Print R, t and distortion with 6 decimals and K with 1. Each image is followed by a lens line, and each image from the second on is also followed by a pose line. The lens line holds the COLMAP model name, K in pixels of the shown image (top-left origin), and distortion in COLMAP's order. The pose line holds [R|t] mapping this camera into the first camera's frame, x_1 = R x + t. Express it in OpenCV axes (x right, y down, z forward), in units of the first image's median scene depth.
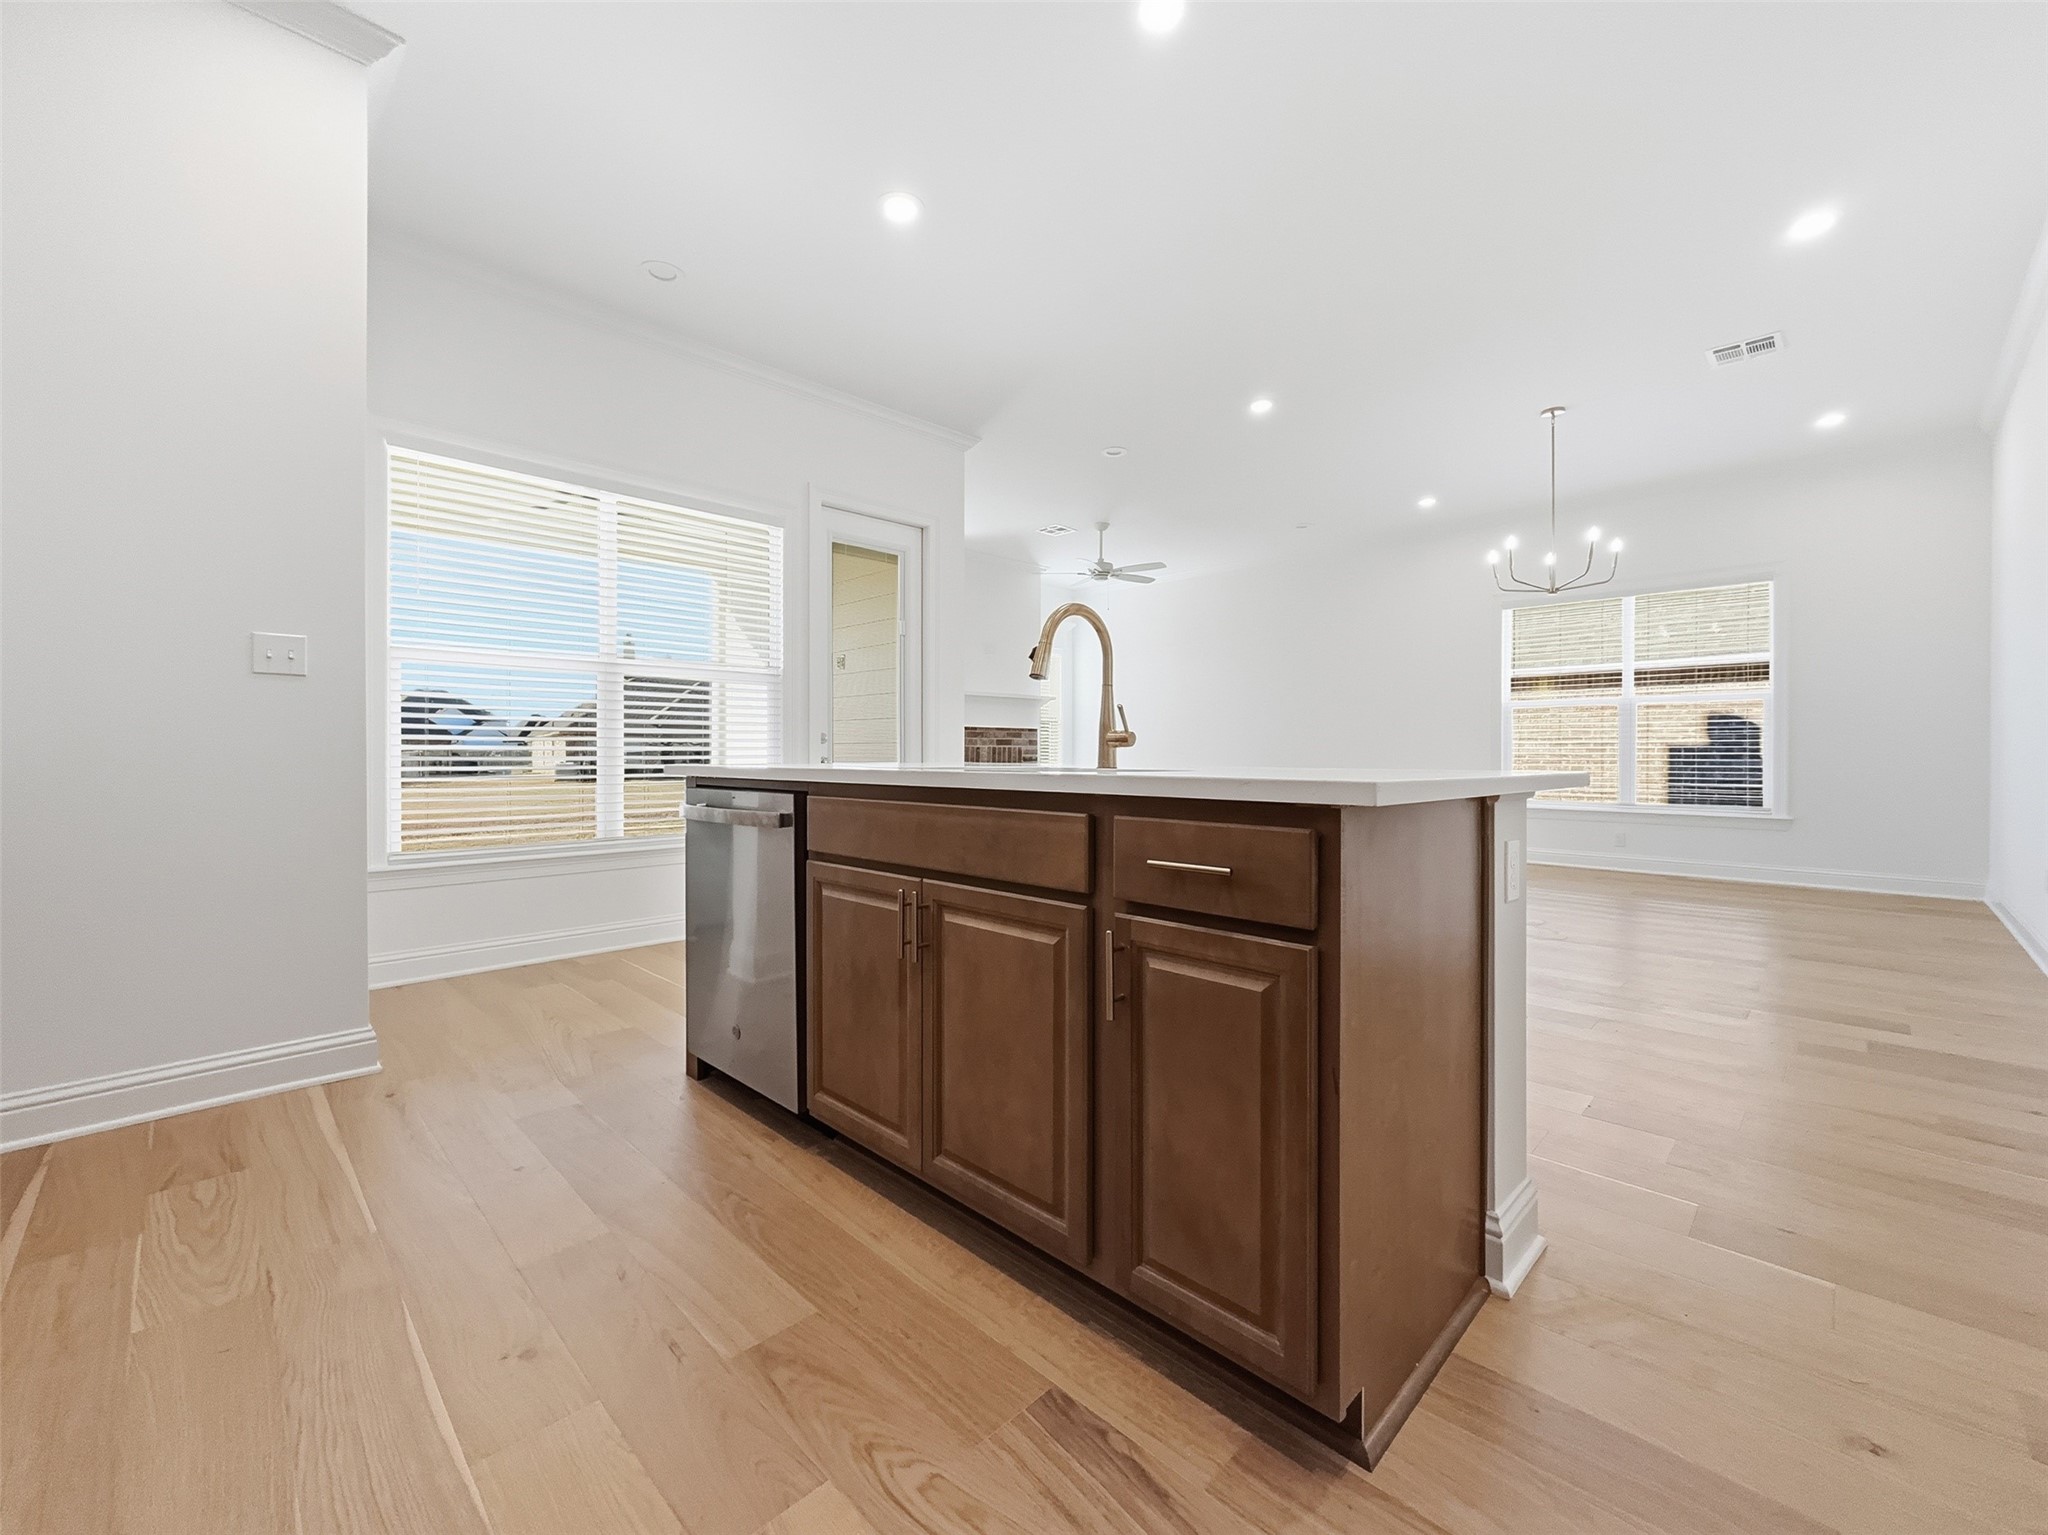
lens RADIAL K [[829.3, 0, 1022.9], [0, 829.3, 759.4], [0, 0, 1]] dist [-0.000939, 0.000187]
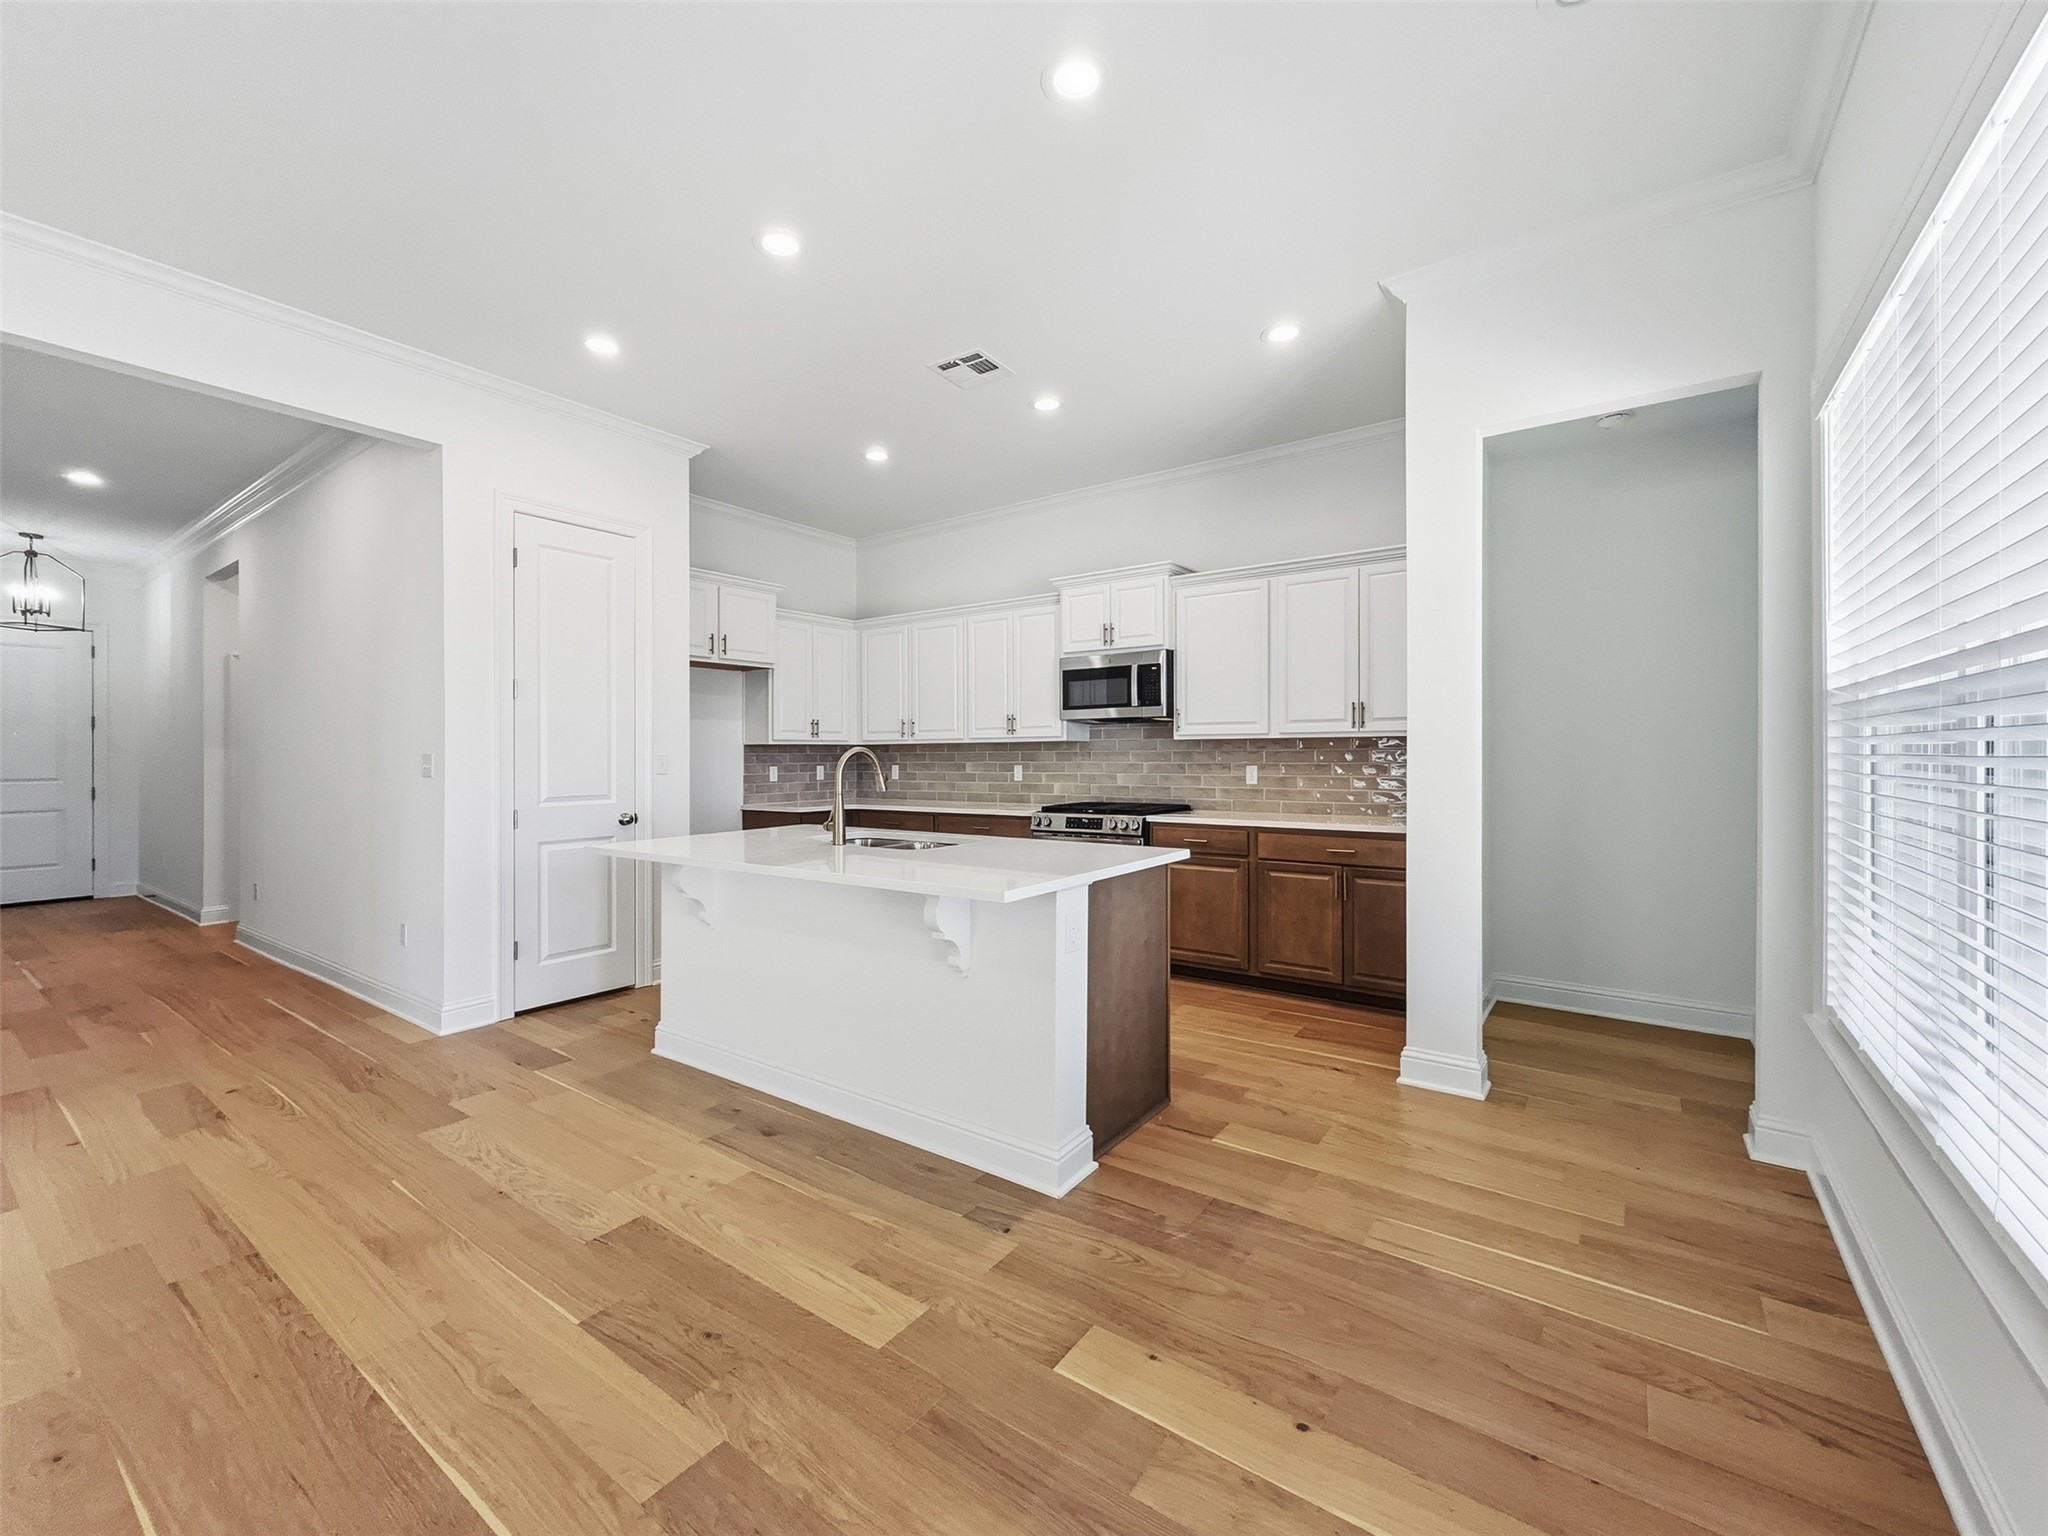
lens RADIAL K [[841.4, 0, 1023.4], [0, 841.4, 756.4], [0, 0, 1]] dist [-0.000706, 0.000025]
pose [[-0.986685, 0.006666, -0.162507, 0.004119], [0.005068, 0.999935, 0.010251, -0.086465], [0.162565, 0.009291, -0.986654, 1.303545]]
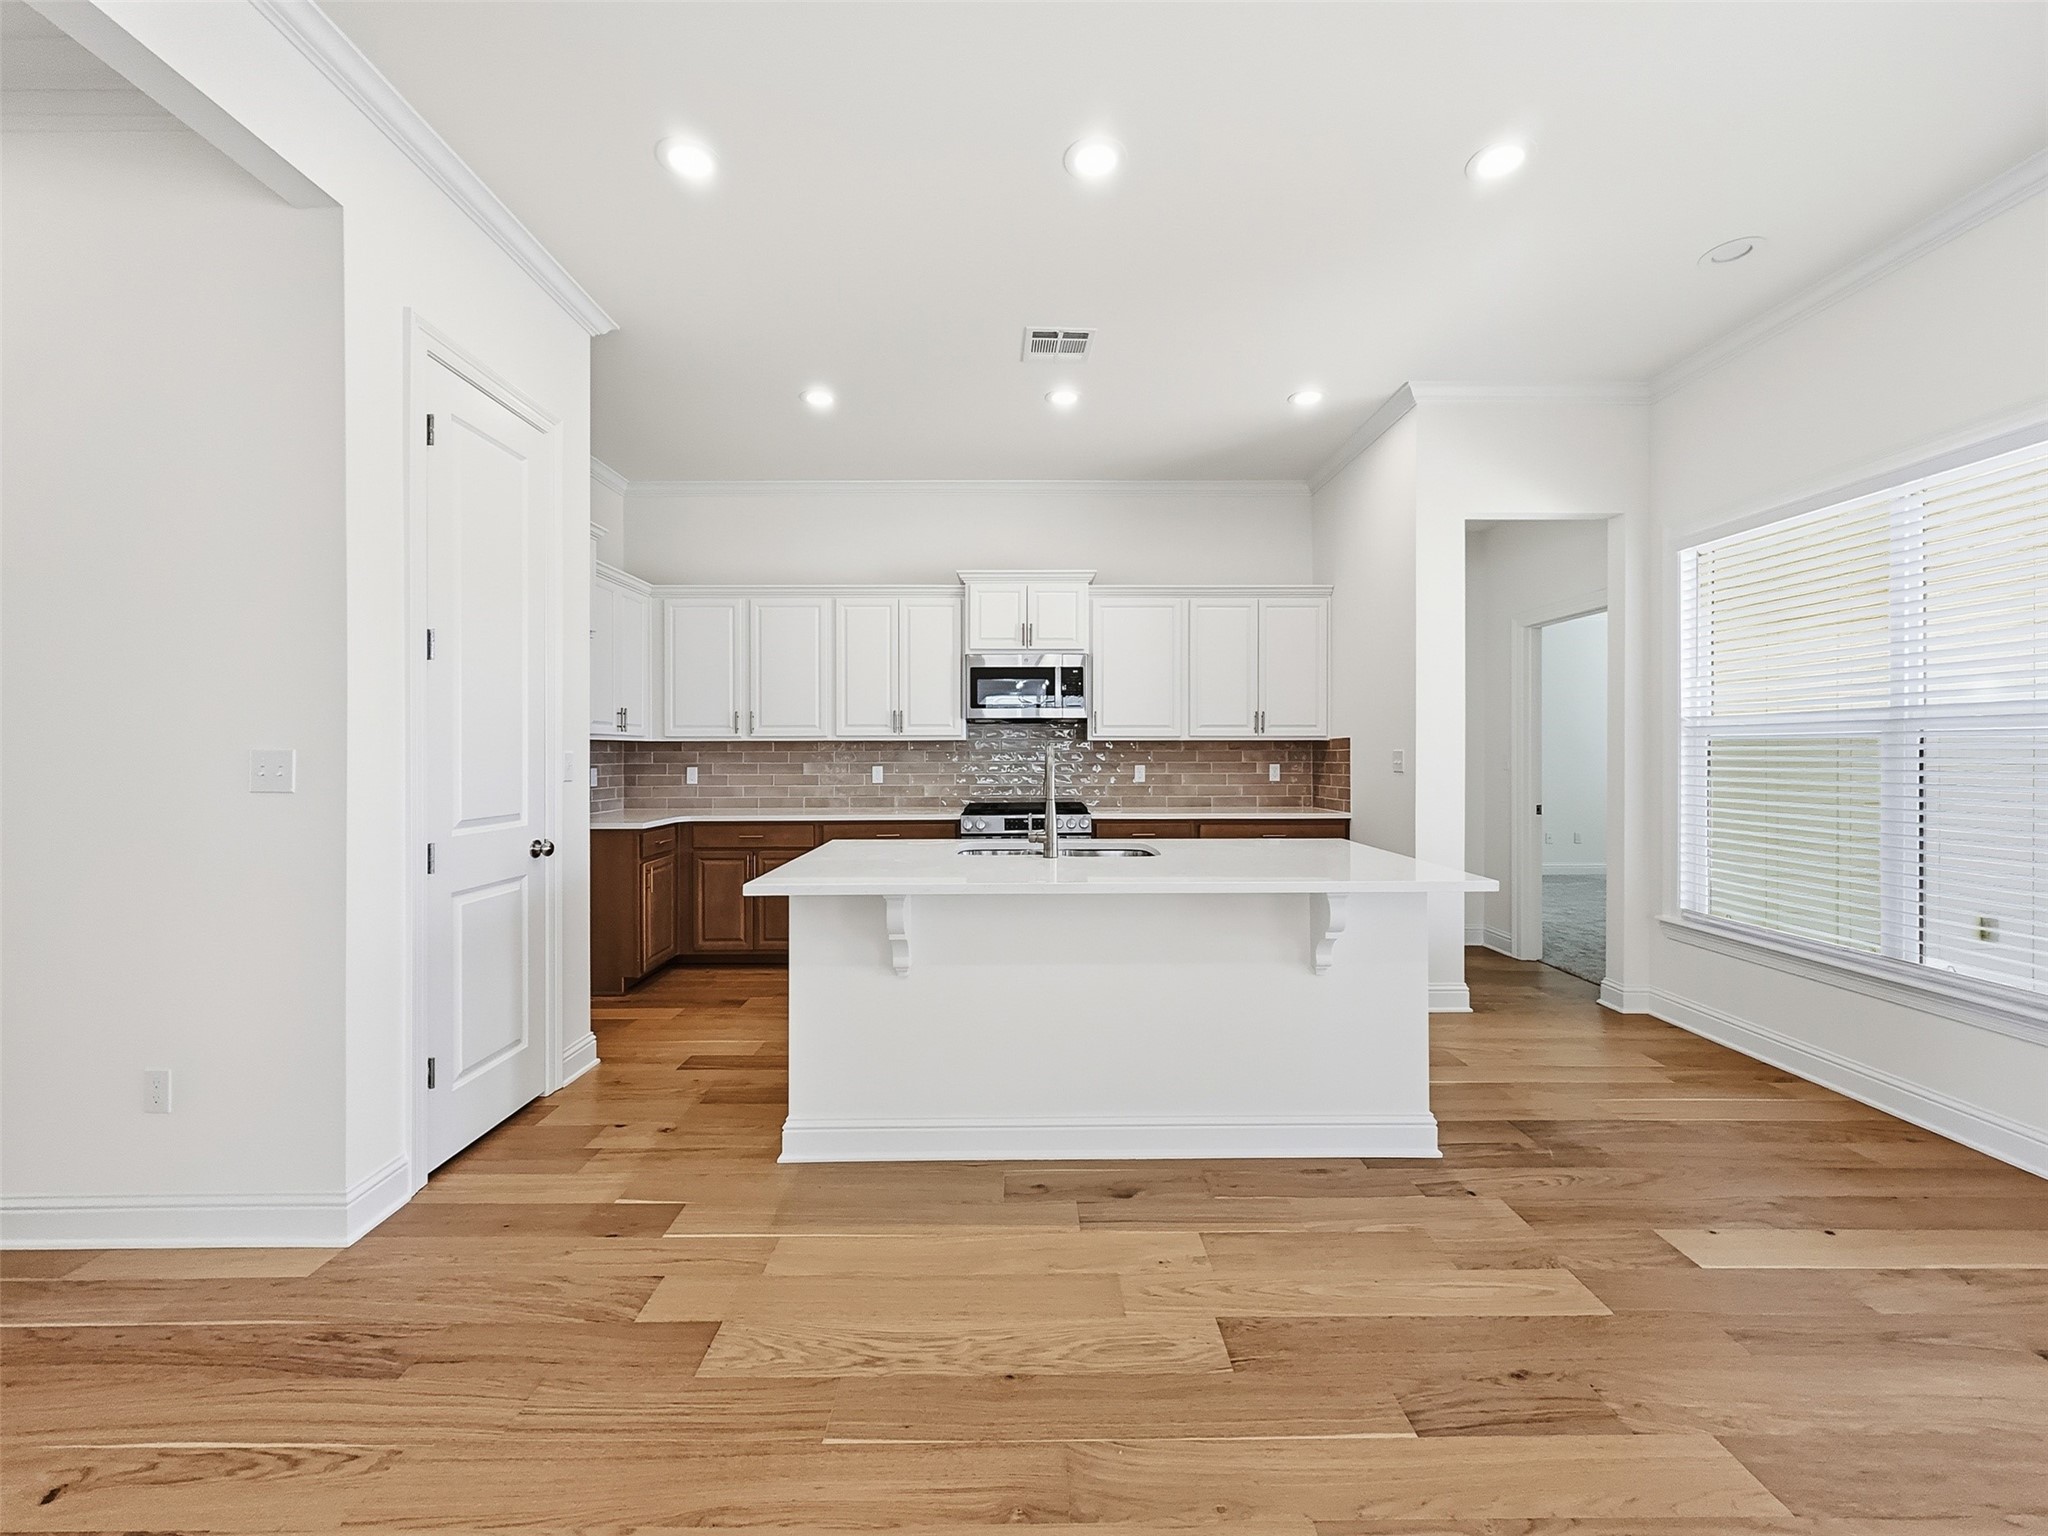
lens RADIAL K [[829.3, 0, 1022.9], [0, 829.3, 759.9], [0, 0, 1]] dist [-0.000939, 0.000187]
pose [[-0.702574, 0.008286, -0.711562, 0.555730], [-0.003788, 0.999874, 0.015384, -0.086813], [0.711600, 0.013504, -0.702455, 0.952700]]
